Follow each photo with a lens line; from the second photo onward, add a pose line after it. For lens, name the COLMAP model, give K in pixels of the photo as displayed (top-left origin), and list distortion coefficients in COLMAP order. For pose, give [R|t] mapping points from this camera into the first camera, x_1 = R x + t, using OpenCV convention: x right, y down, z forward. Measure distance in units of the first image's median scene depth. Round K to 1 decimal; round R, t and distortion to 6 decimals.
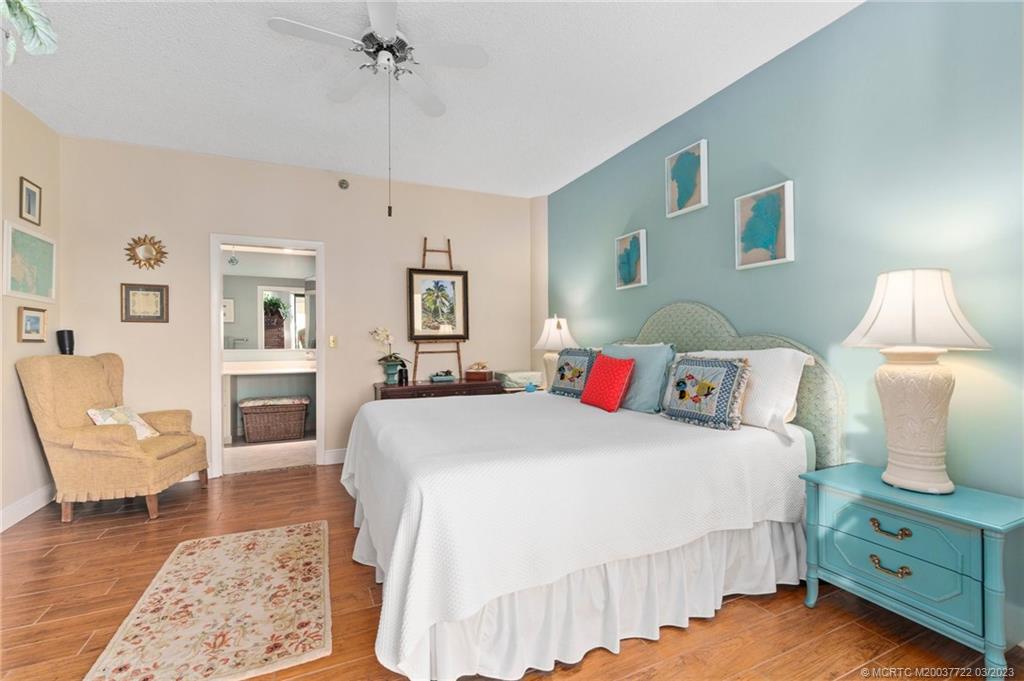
lens RADIAL K [[439.3, 0, 517.8], [0, 439.3, 340.2], [0, 0, 1]] dist [-0.007208, 0.001362]
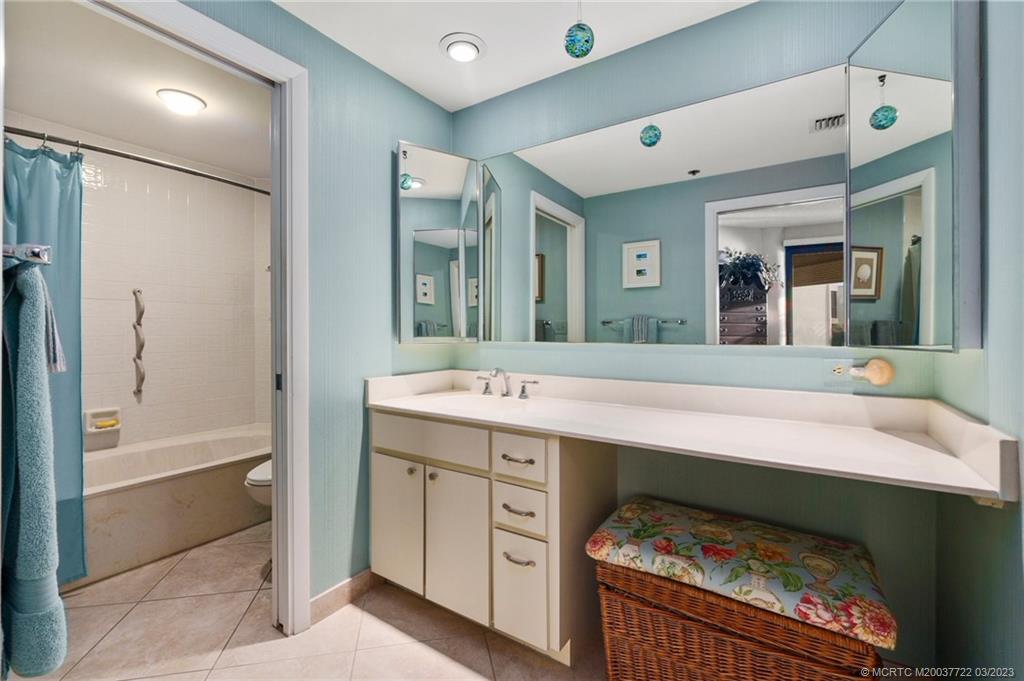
lens RADIAL K [[439.3, 0, 511.4], [0, 439.3, 338.3], [0, 0, 1]] dist [-0.007208, 0.001362]
pose [[0.521384, 0.009591, -0.853268, -0.366568], [-0.003313, 0.999952, 0.009215, 0.013167], [0.853316, -0.001978, 0.521391, 0.696334]]
